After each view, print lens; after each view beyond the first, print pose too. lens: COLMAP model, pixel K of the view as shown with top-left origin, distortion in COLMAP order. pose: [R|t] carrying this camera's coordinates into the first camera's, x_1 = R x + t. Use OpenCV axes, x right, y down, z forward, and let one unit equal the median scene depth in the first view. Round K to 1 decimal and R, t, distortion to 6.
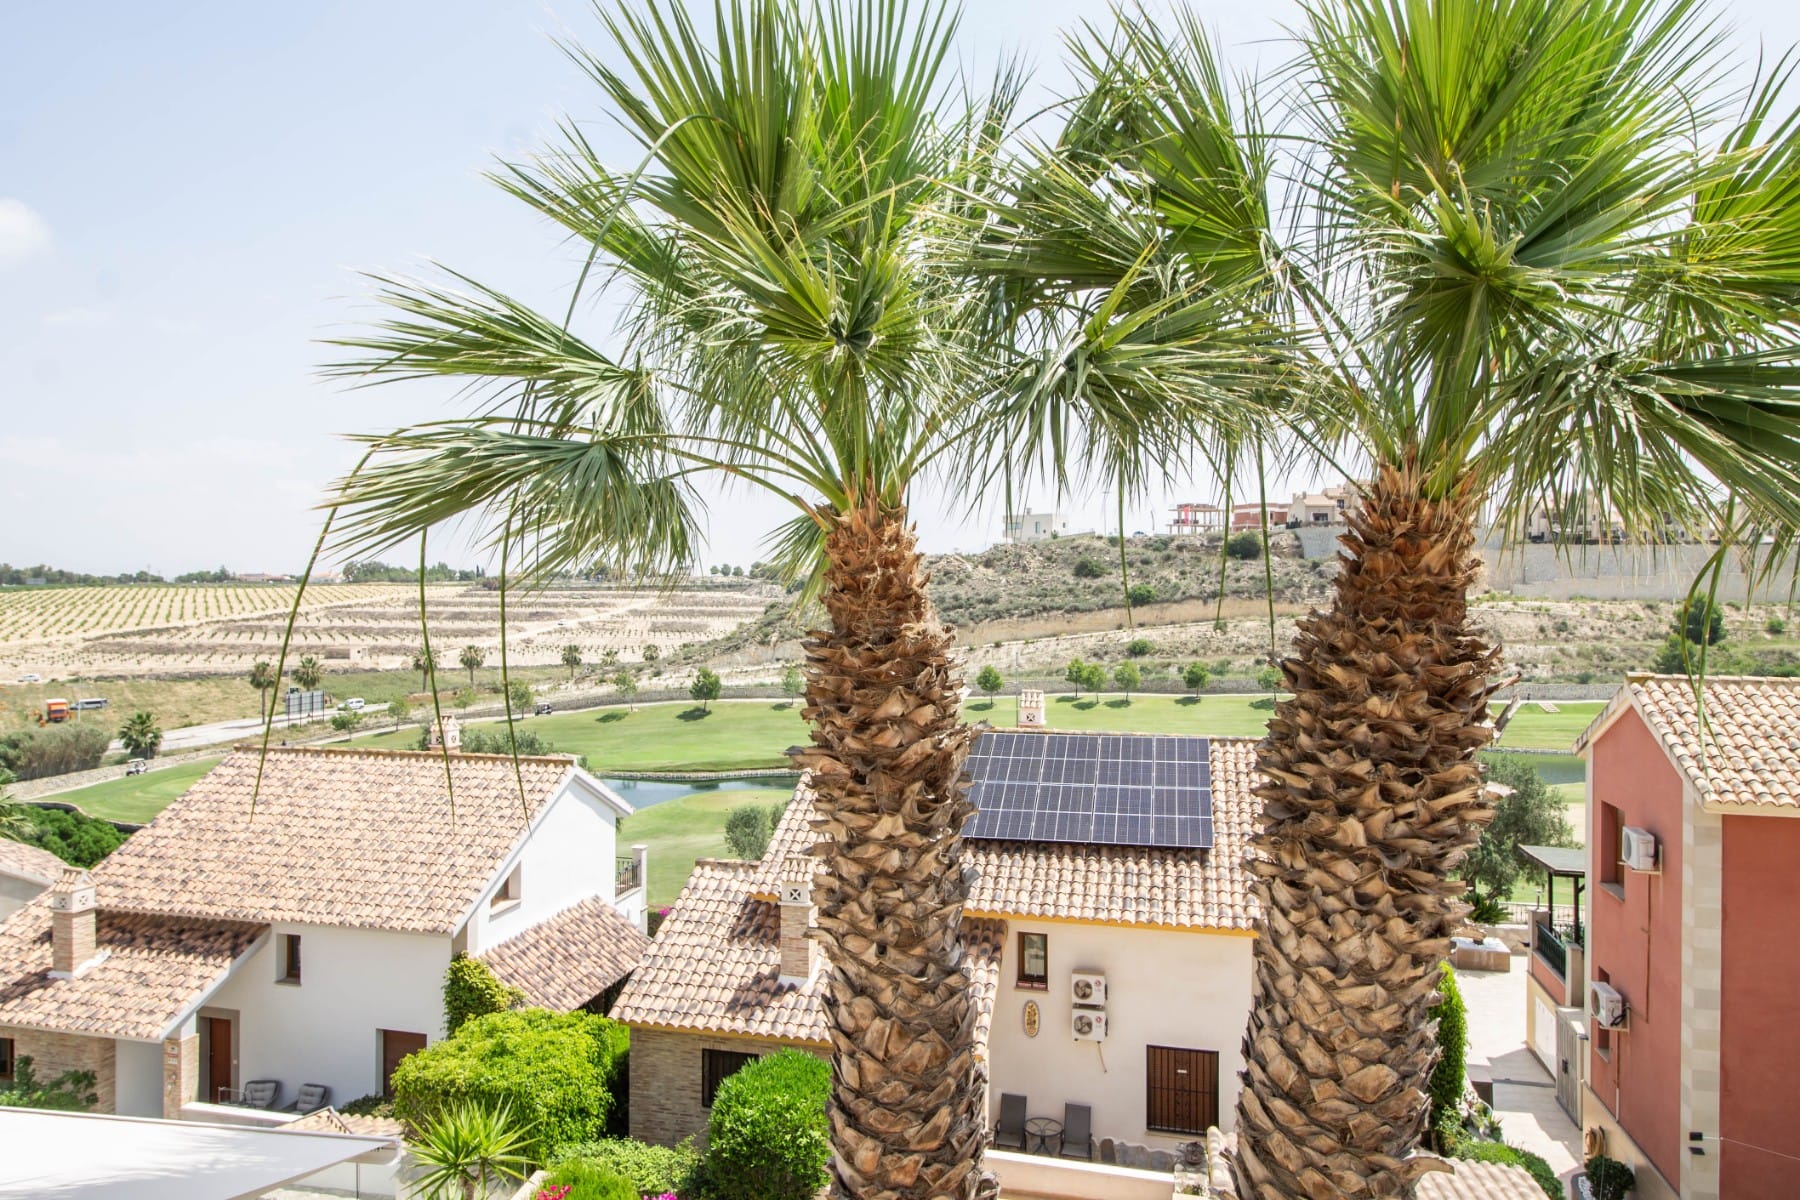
lens RADIAL K [[1191.1, 0, 887.9], [0, 1191.1, 590.7], [0, 0, 1]] dist [0.008484, -0.002216]
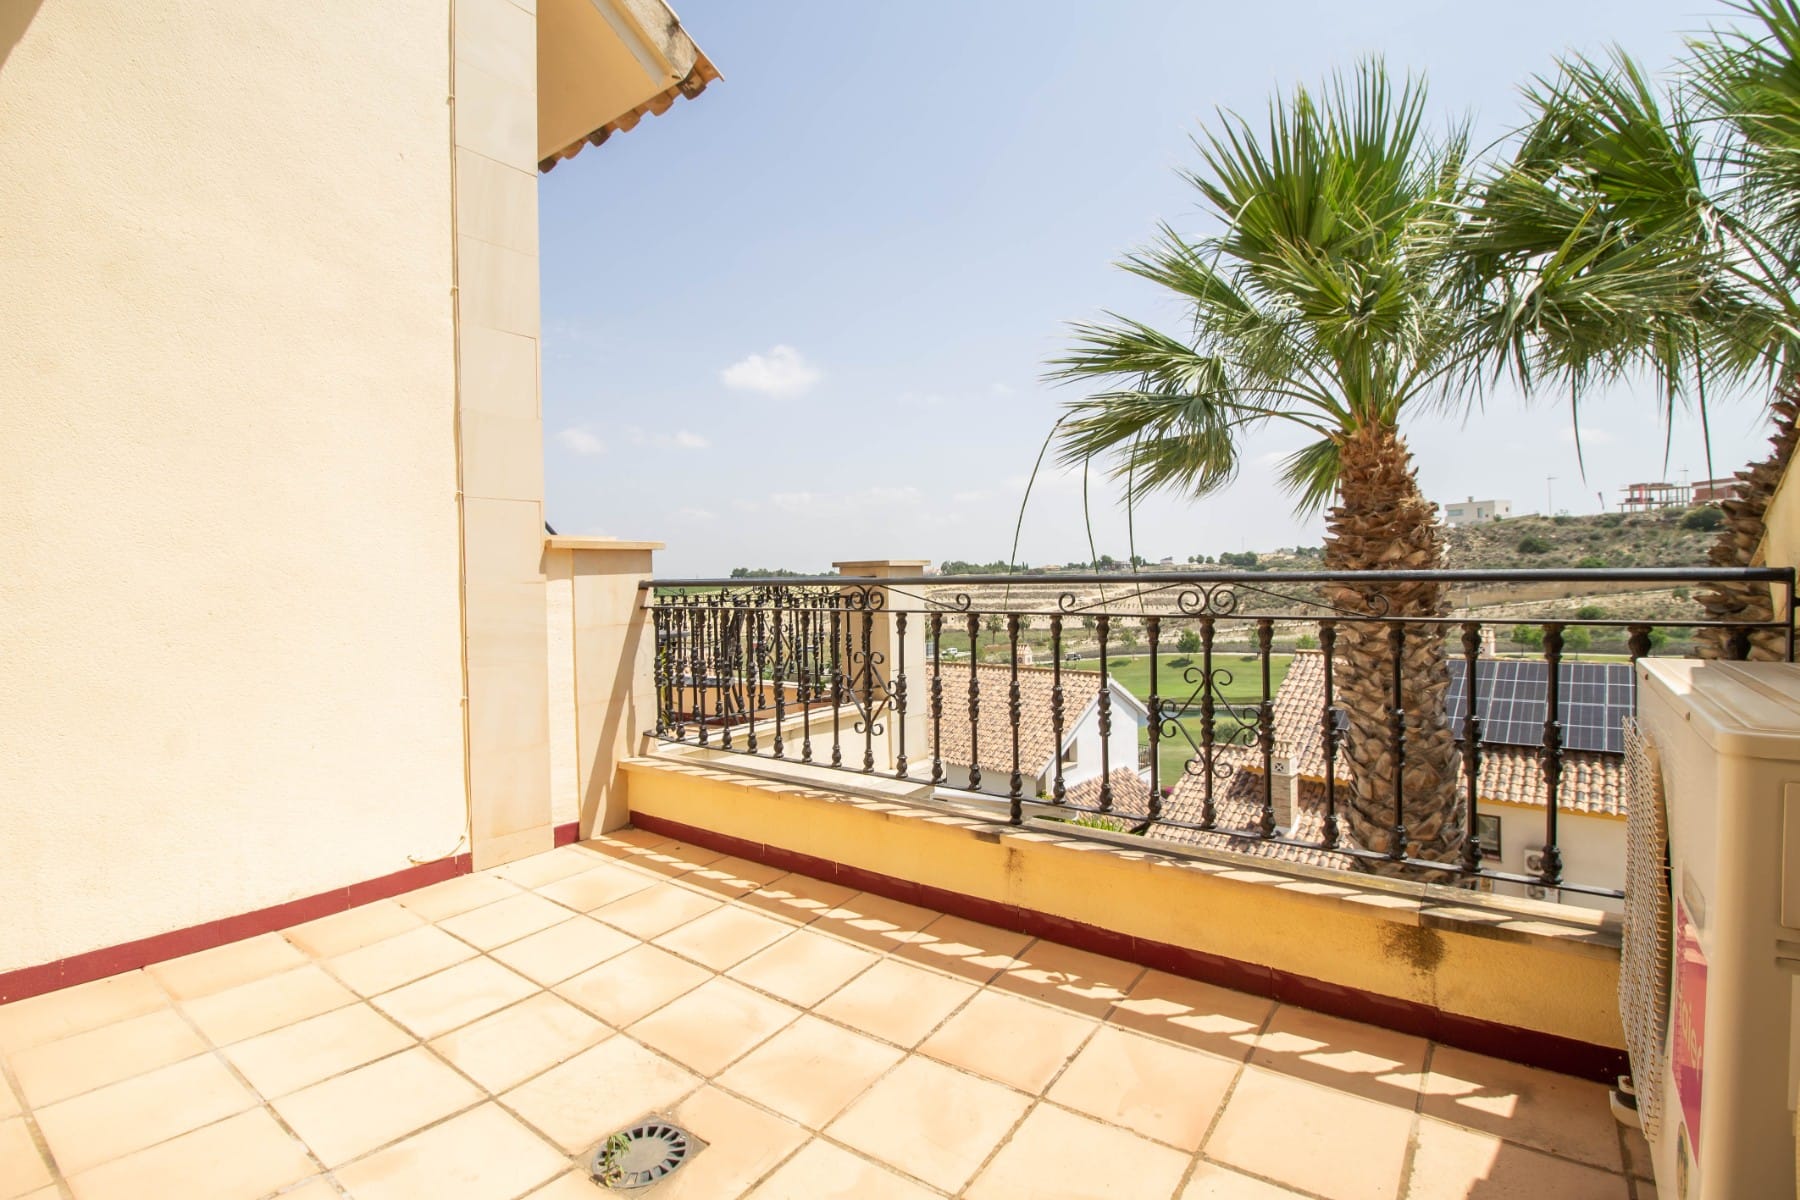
lens RADIAL K [[842.1, 0, 888.7], [0, 842.1, 590.2], [0, 0, 1]] dist [0.000595, -0.015011]
pose [[0.882744, -0.016398, -0.469567, -0.016913], [0.022899, 0.999705, 0.008139, 0.033430], [0.469295, -0.017937, 0.882859, -0.072773]]
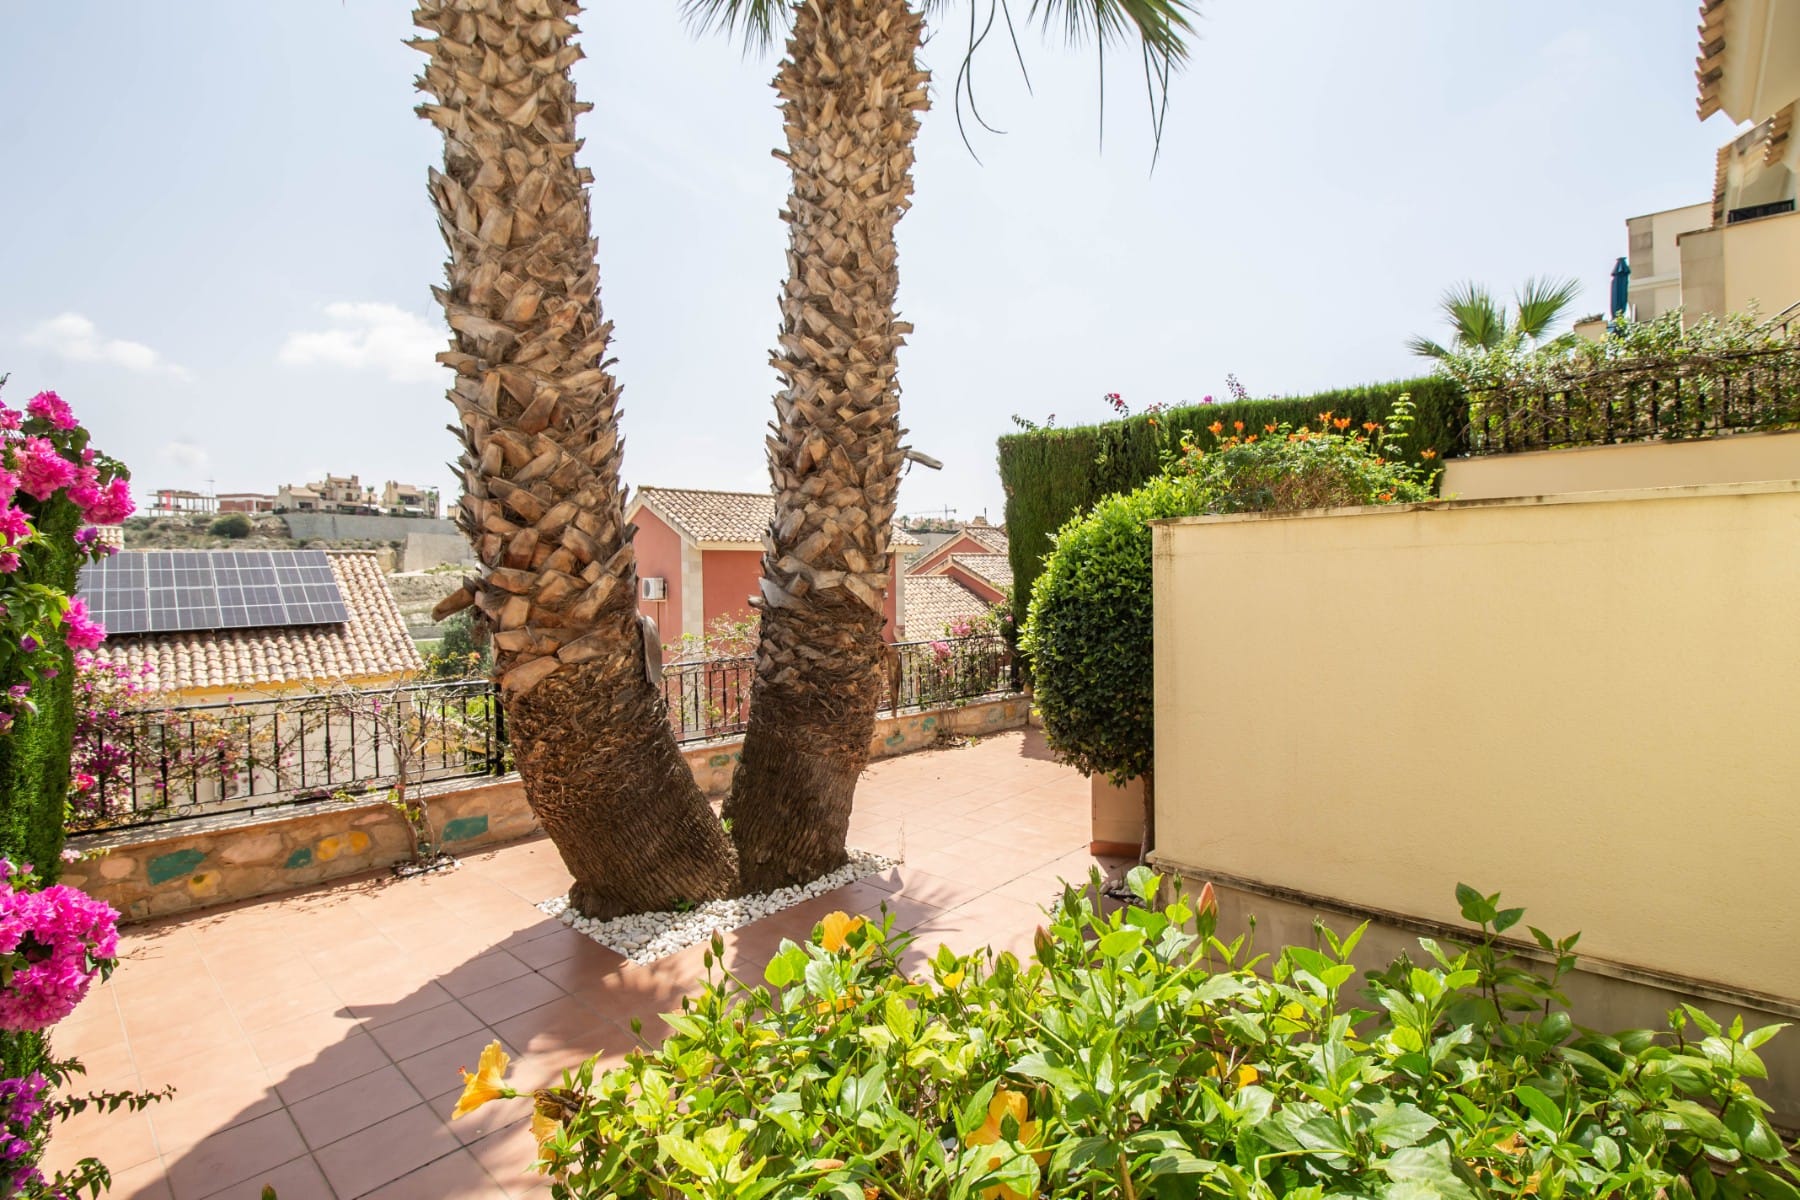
lens RADIAL K [[846.8, 0, 891.1], [0, 846.8, 588.4], [0, 0, 1]] dist [0.001219, -0.016356]
pose [[0.566818, -0.023315, 0.823513, -0.124028], [0.018903, 0.999704, 0.015292, 0.196832], [-0.823626, 0.006899, 0.567091, 0.085635]]
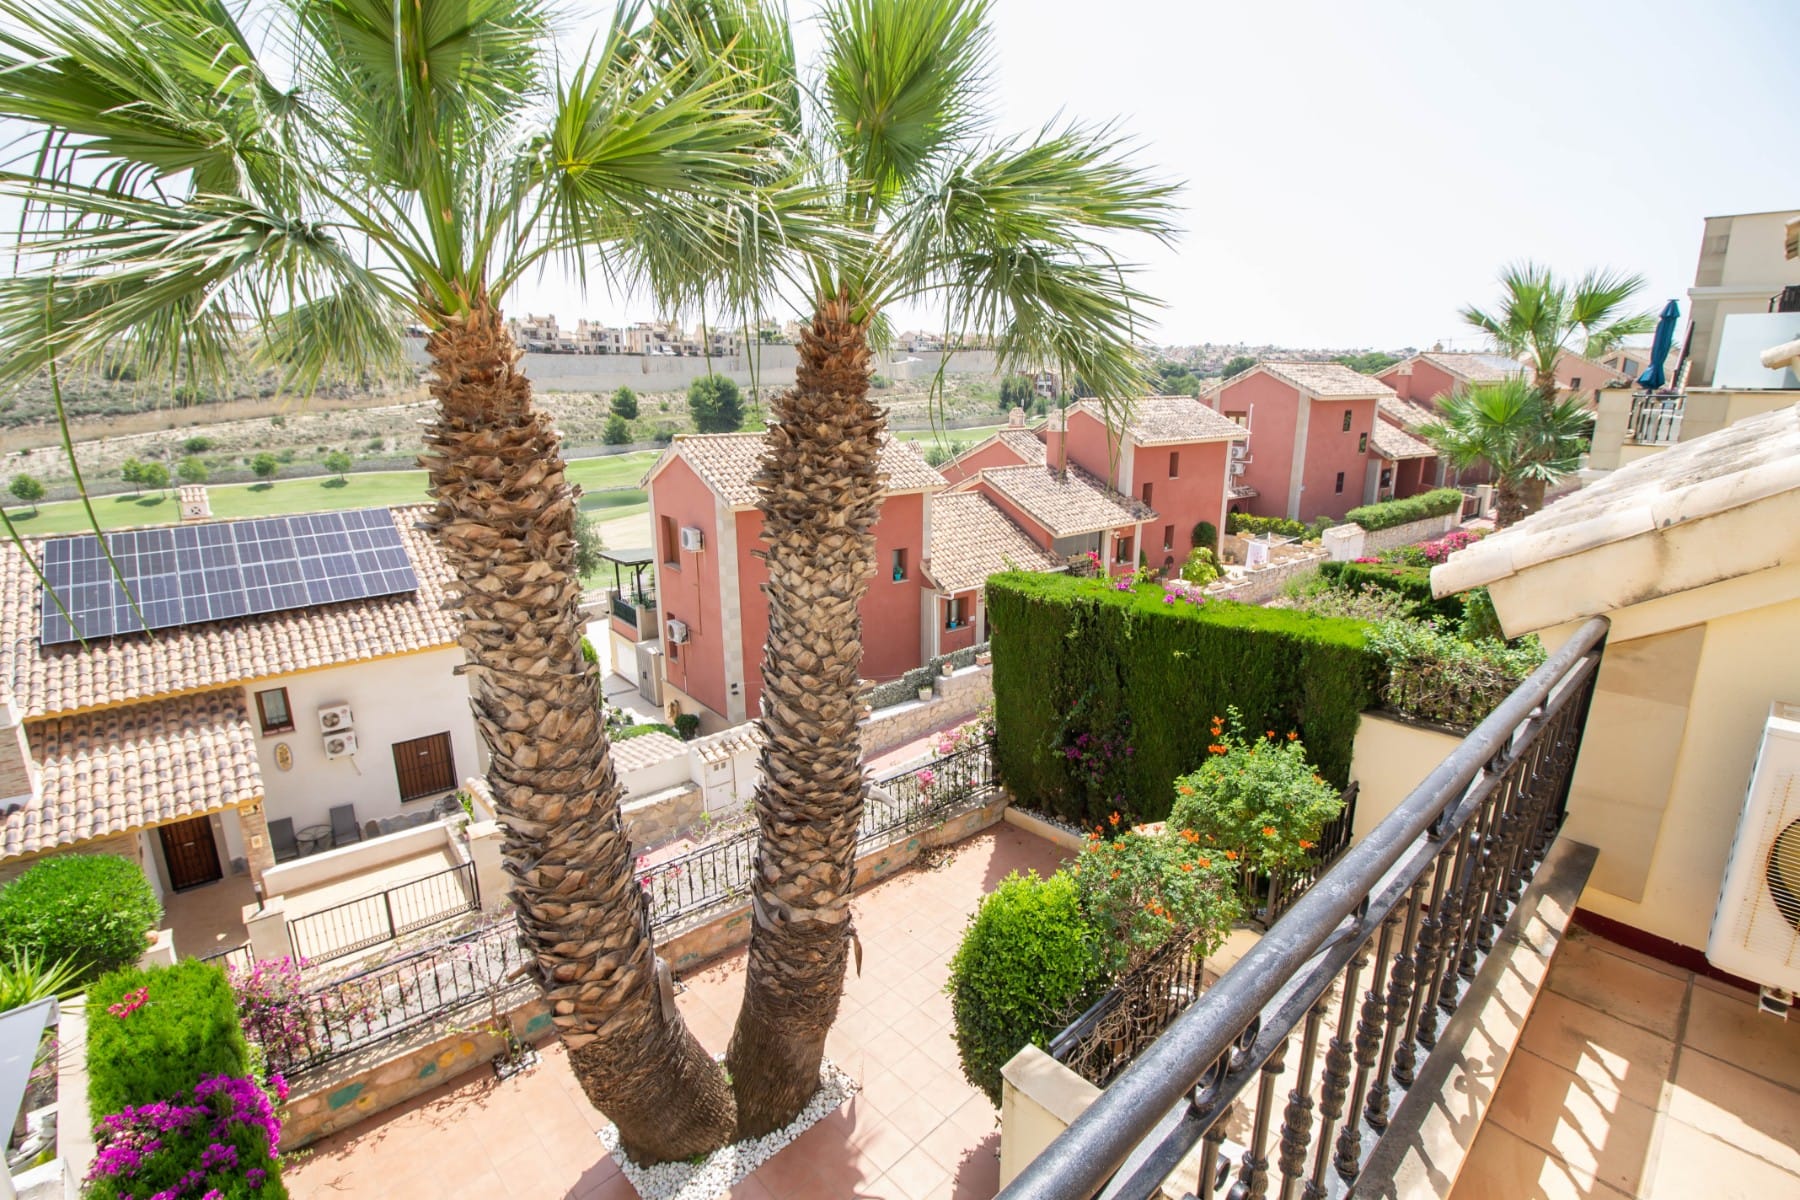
lens RADIAL K [[842.1, 0, 888.7], [0, 842.1, 590.2], [0, 0, 1]] dist [0.000595, -0.015011]
pose [[0.614955, -0.196288, 0.763741, -0.127748], [0.011869, 0.970719, 0.239926, 0.001415], [-0.788473, -0.138478, 0.599278, 0.042191]]
